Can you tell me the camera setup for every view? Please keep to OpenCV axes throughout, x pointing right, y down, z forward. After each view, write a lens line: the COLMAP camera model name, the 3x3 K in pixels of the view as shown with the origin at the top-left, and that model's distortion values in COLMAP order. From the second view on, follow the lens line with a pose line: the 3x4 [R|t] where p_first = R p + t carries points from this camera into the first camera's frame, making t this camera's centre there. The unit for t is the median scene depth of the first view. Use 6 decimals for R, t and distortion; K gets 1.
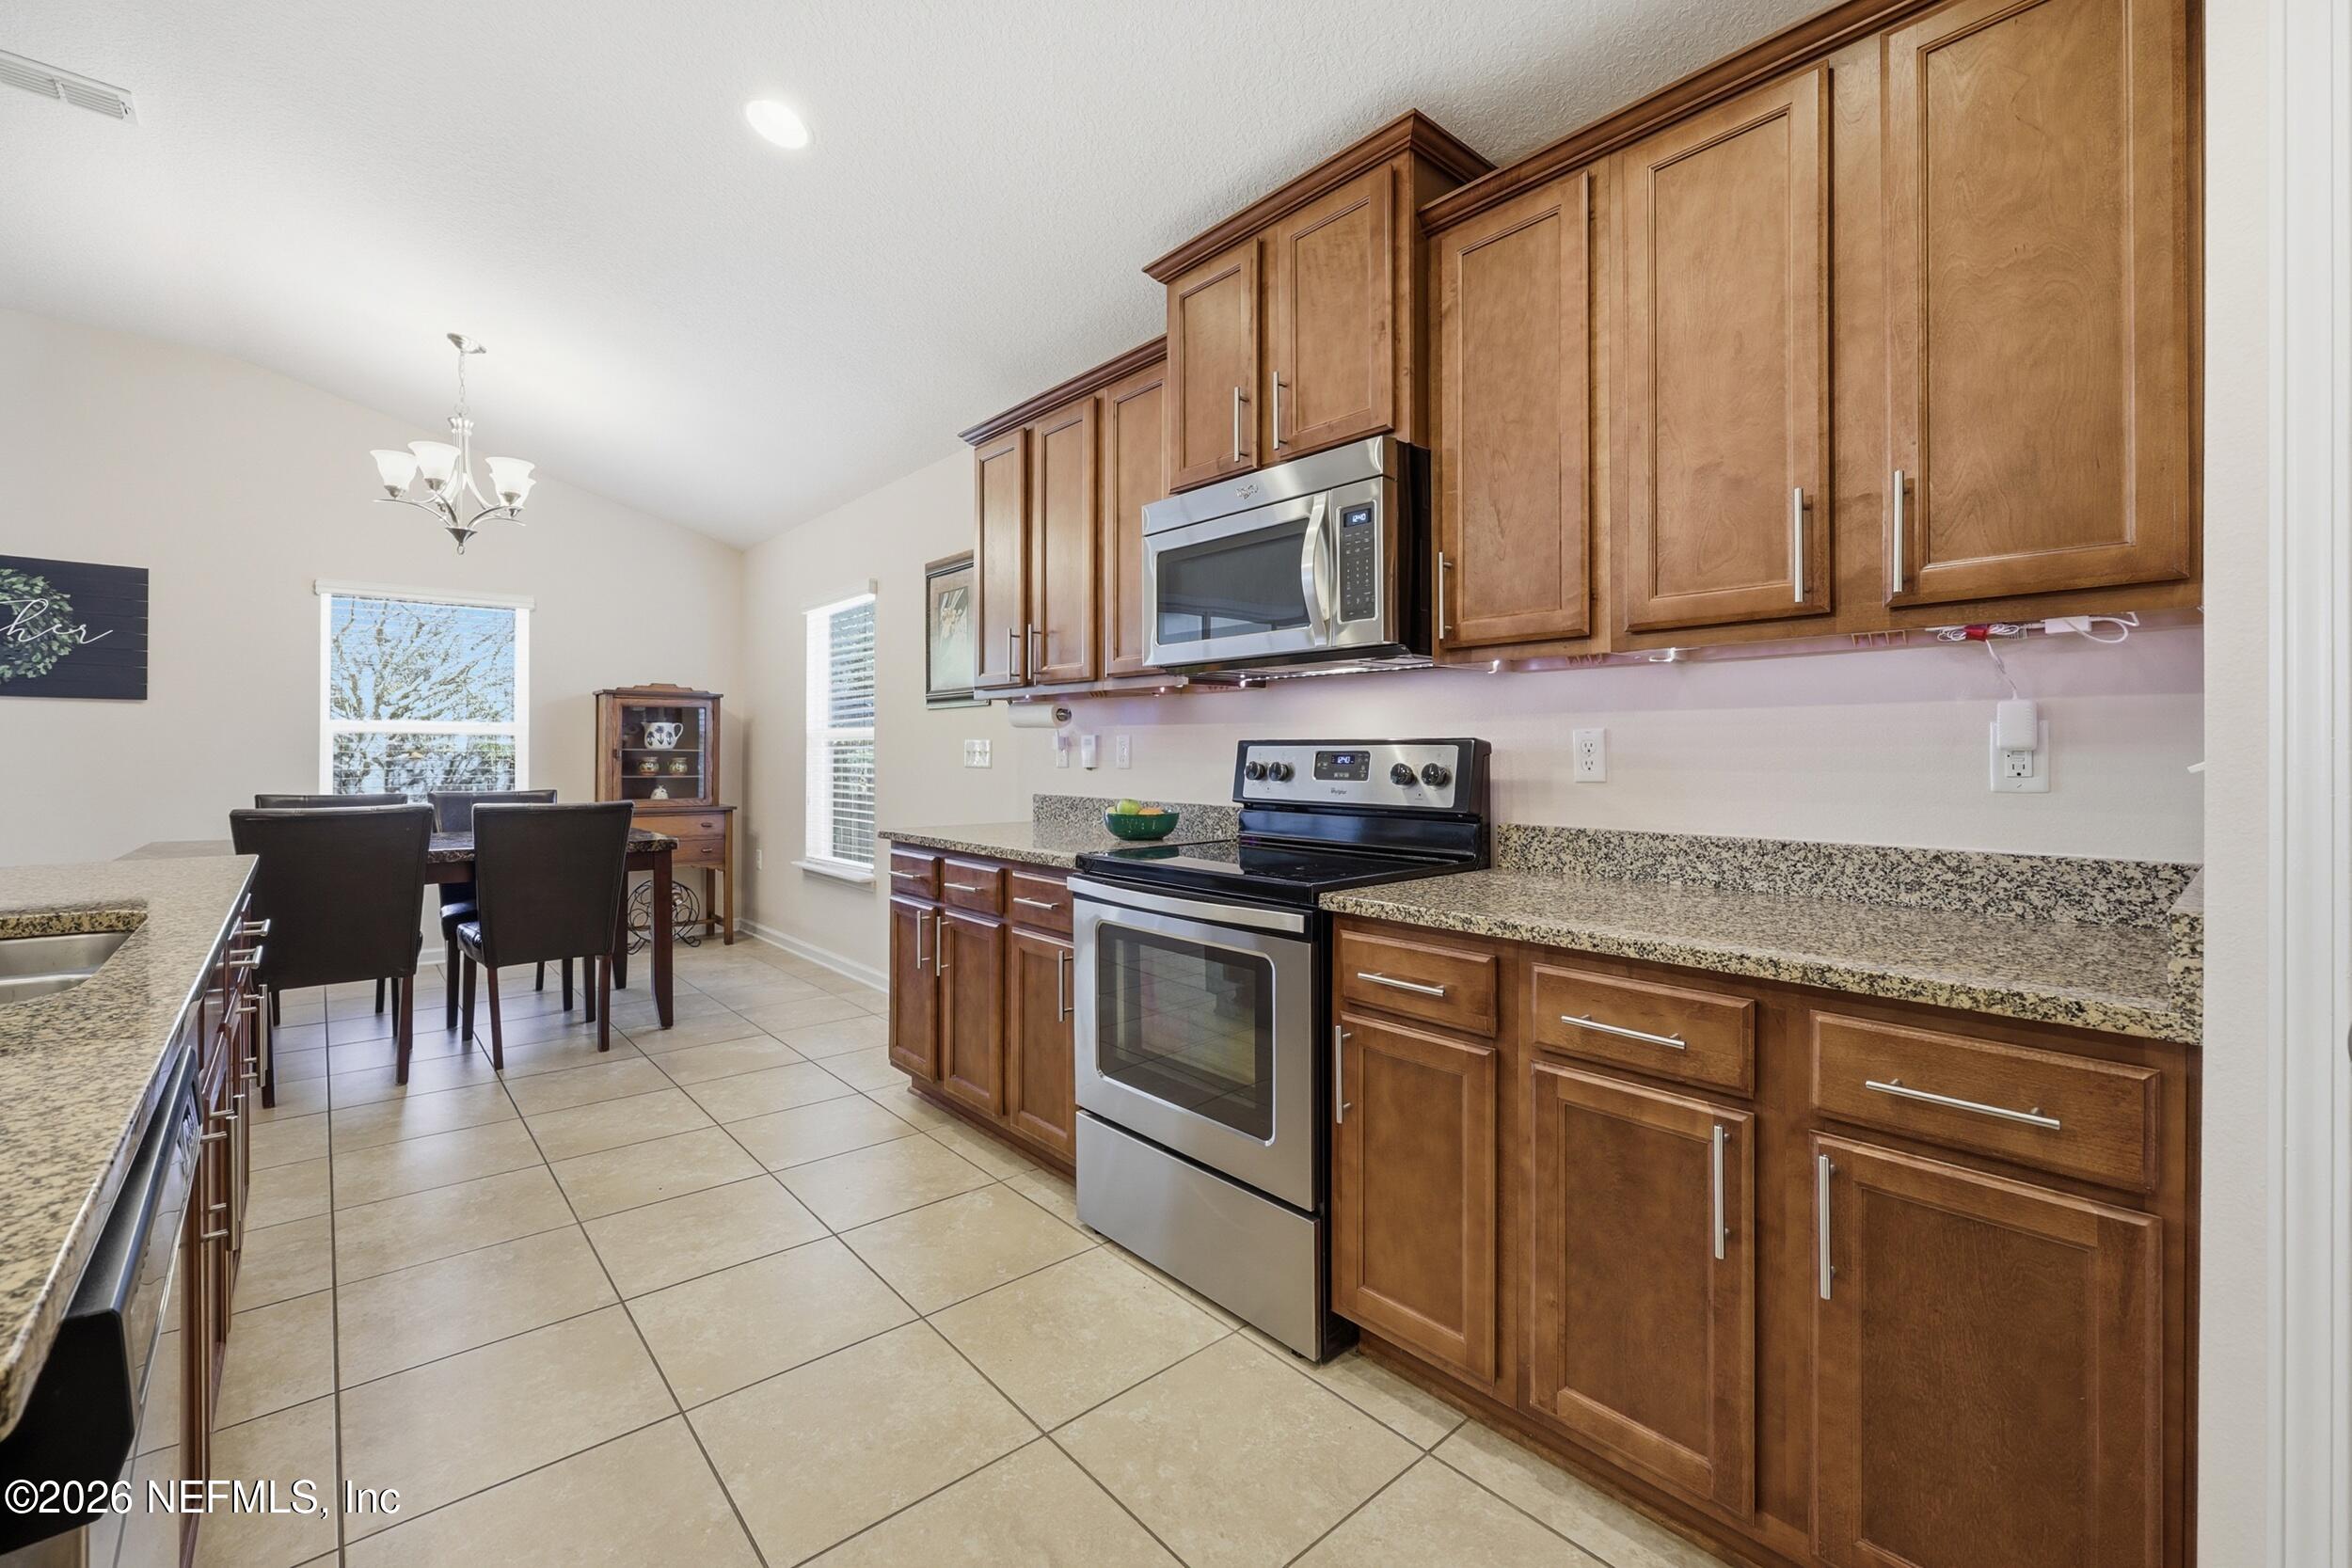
lens RADIAL K [[984.1, 0, 1177.1], [0, 984.1, 754.2], [0, 0, 1]] dist [-0.000817, 0.000358]
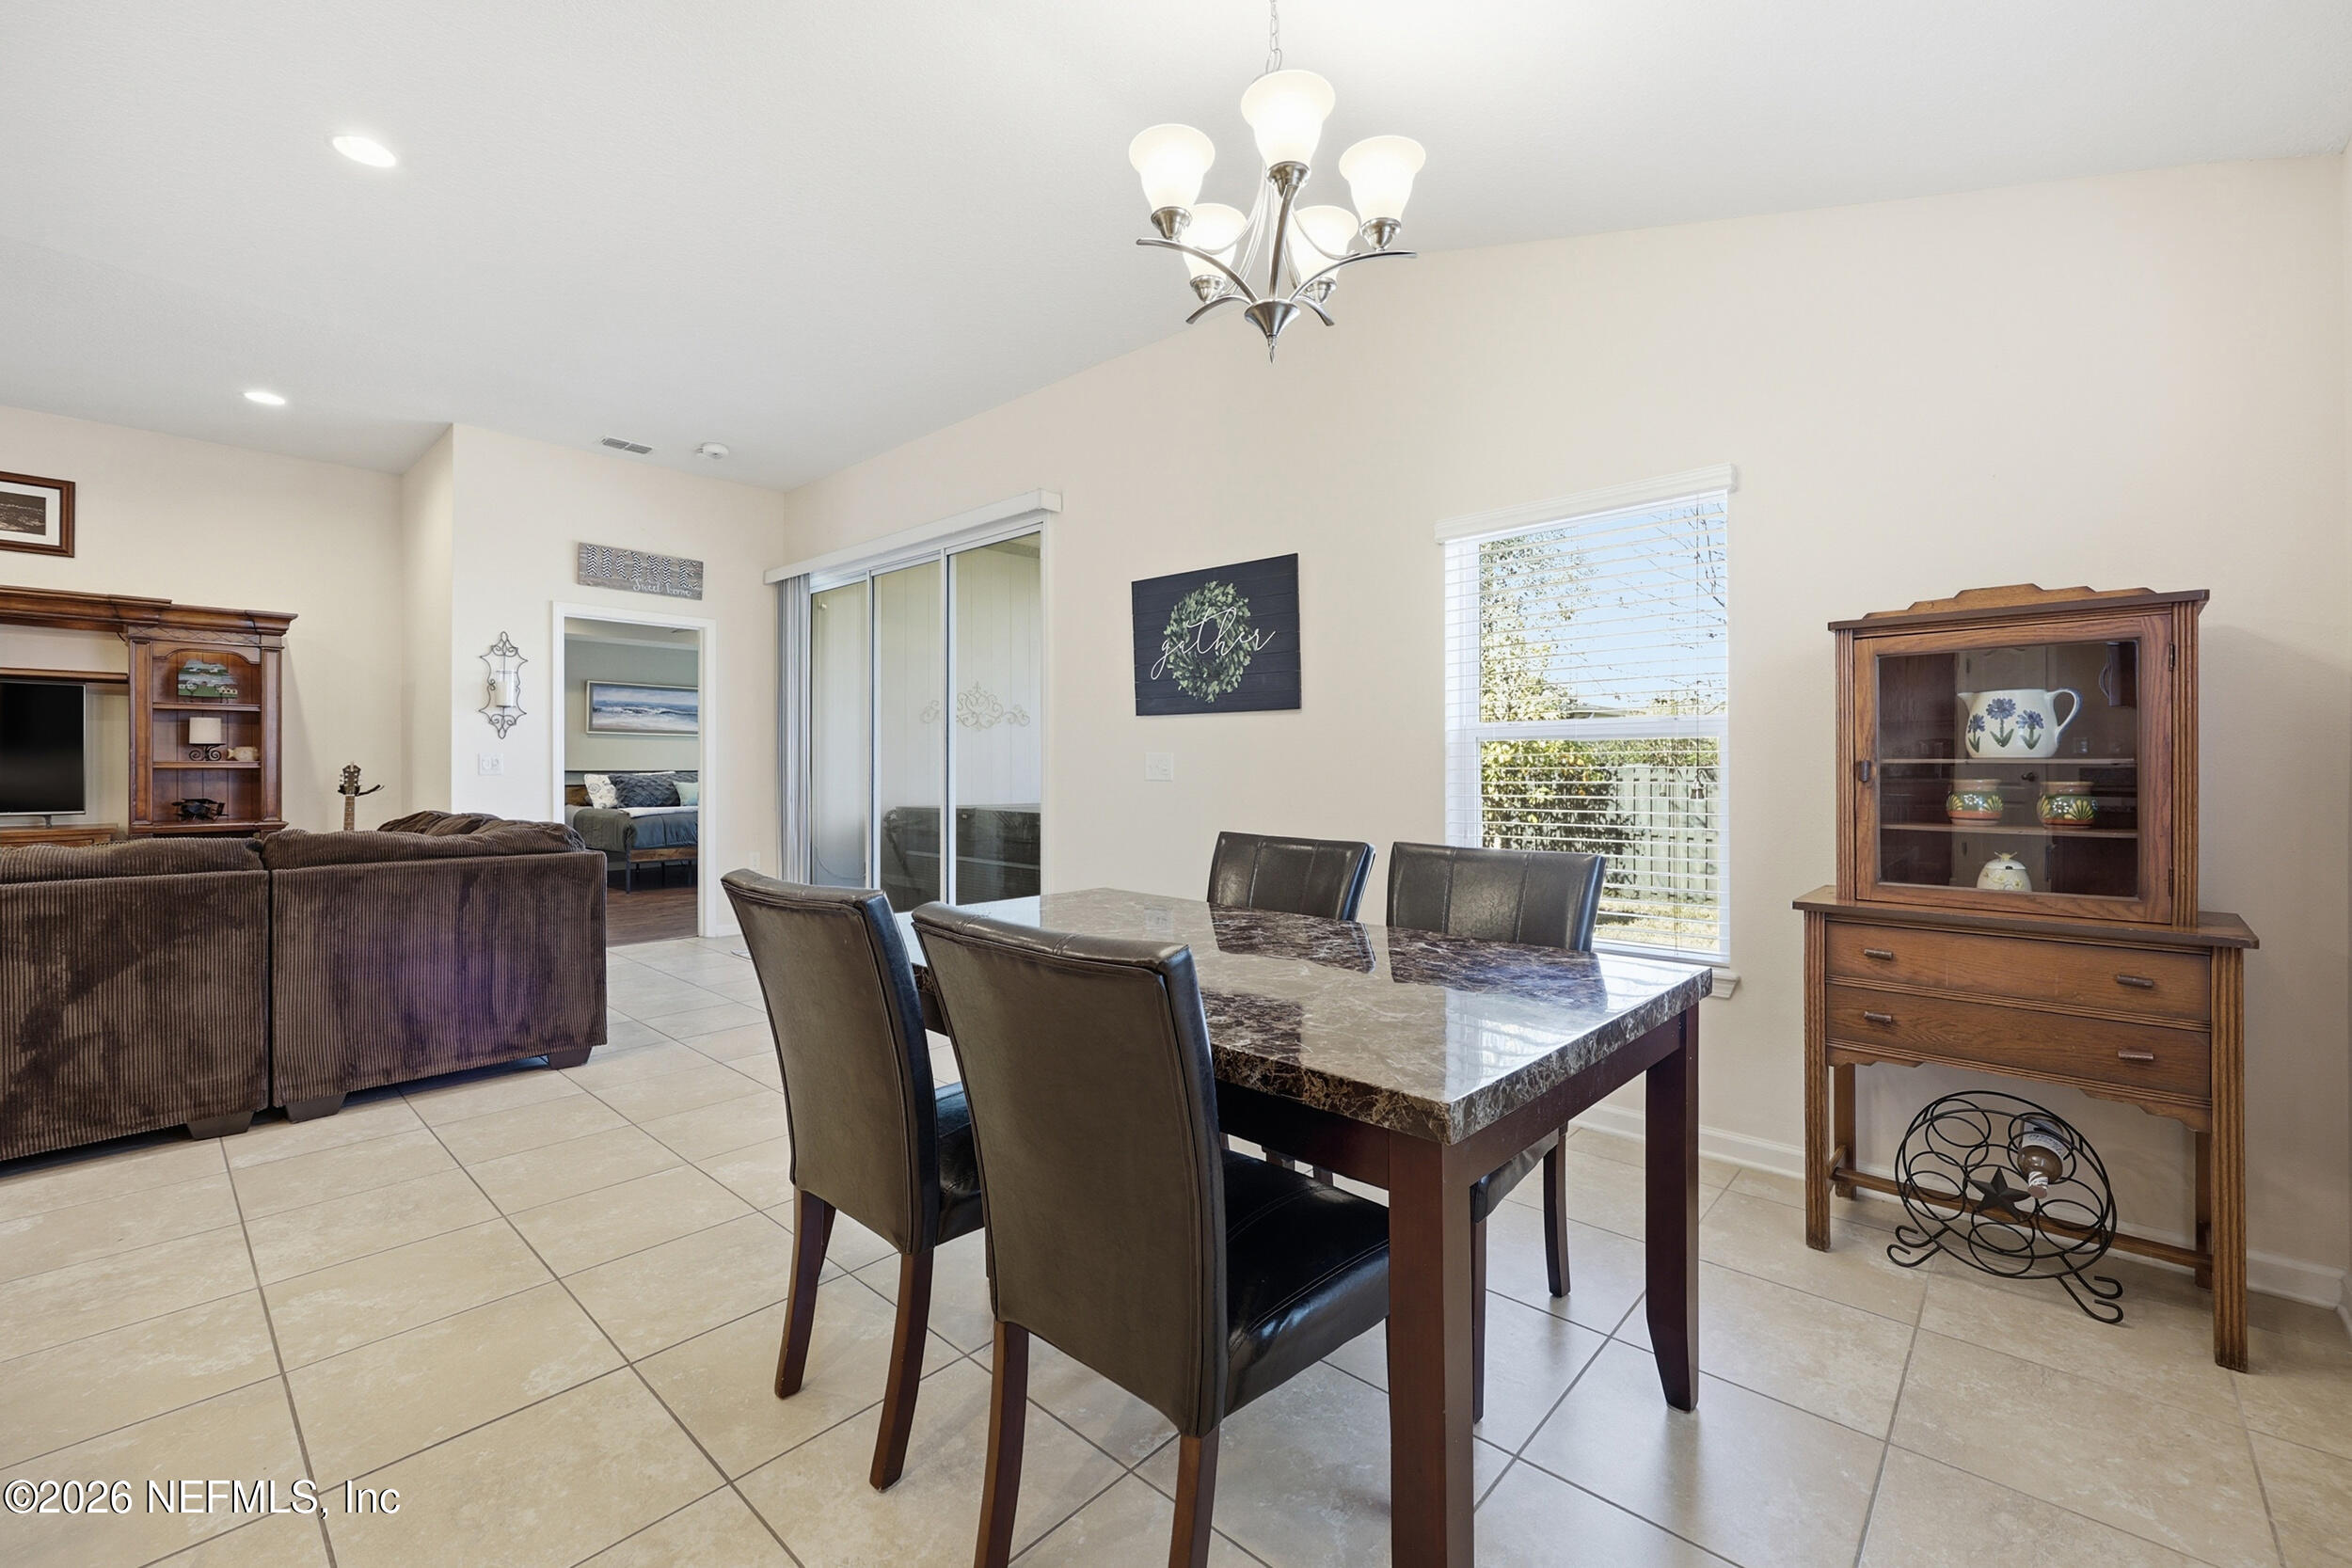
lens RADIAL K [[967.1, 0, 1179.9], [0, 967.1, 768.6], [0, 0, 1]] dist [-0.001384, -0.000465]
pose [[0.113089, -0.005546, -0.993569, -0.246930], [0.000887, 0.999985, -0.005481, 0.000531], [0.993584, -0.000262, 0.113092, 0.847987]]
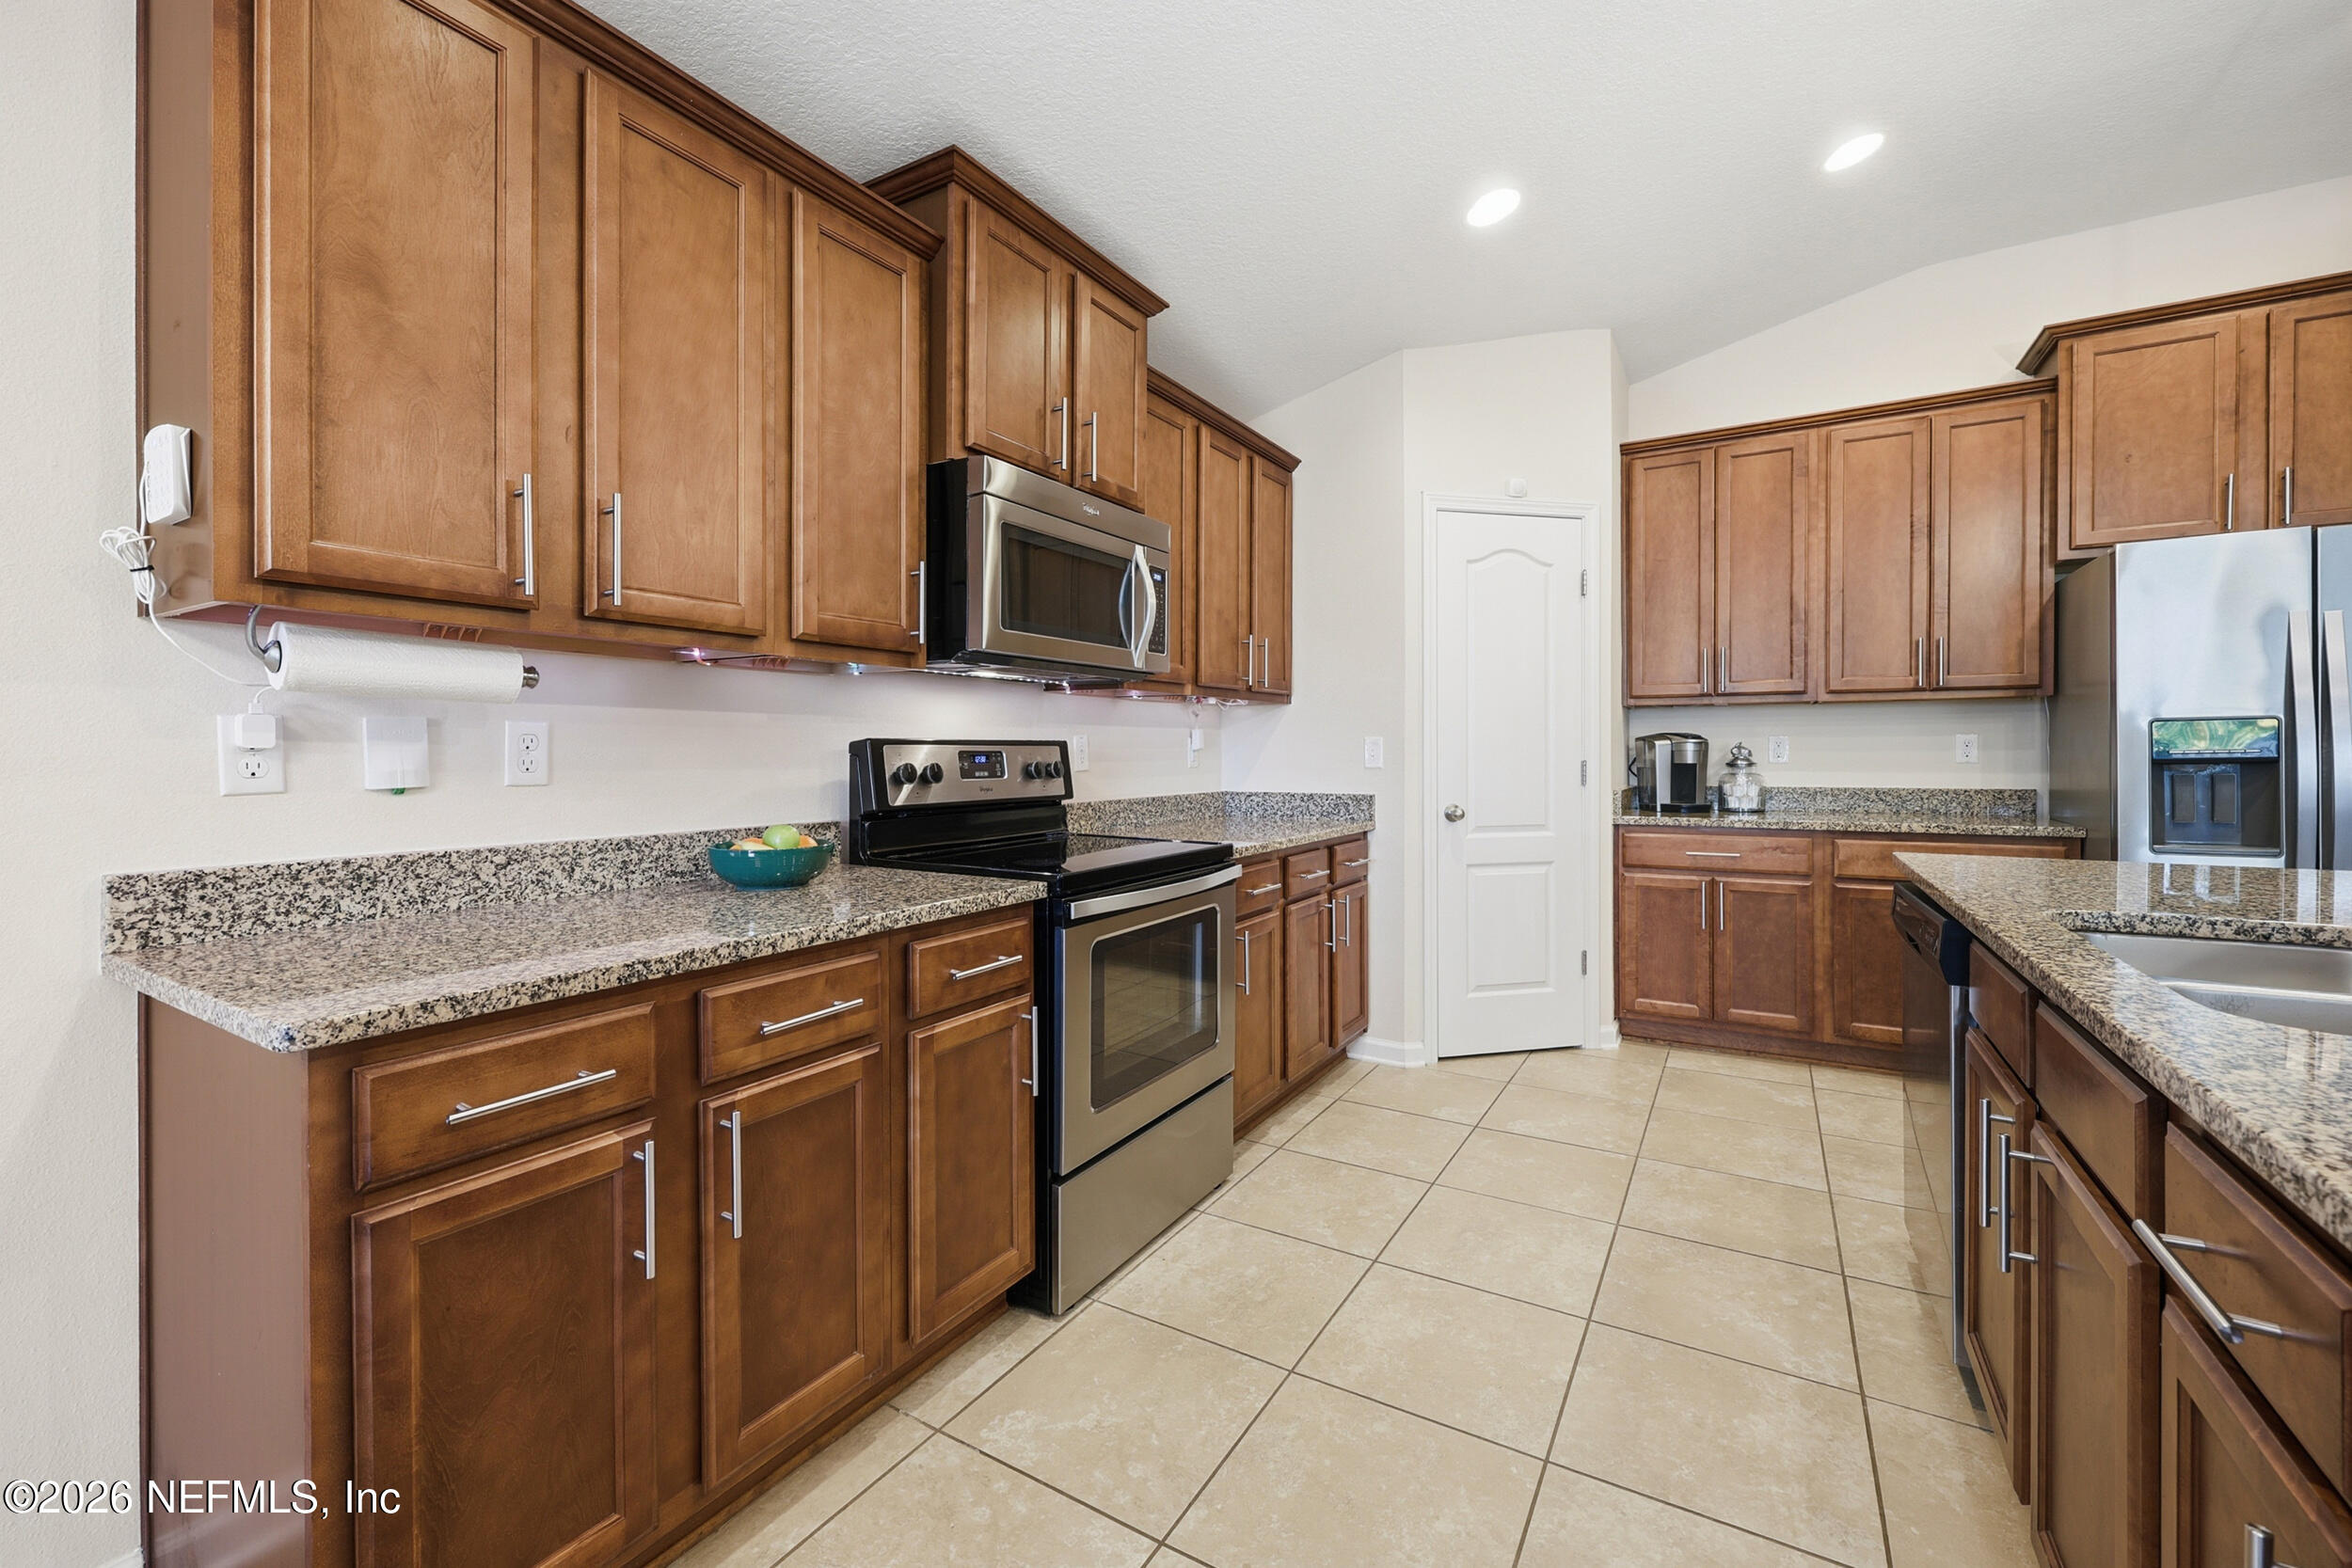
lens RADIAL K [[952.7, 0, 1180.8], [0, 952.7, 757.3], [0, 0, 1]] dist [-0.000824, -0.000261]
pose [[-0.302882, -0.009727, 0.952978, -0.495558], [0.001223, 0.999943, 0.010595, -0.003995], [-0.953027, 0.004375, -0.302853, 0.634193]]
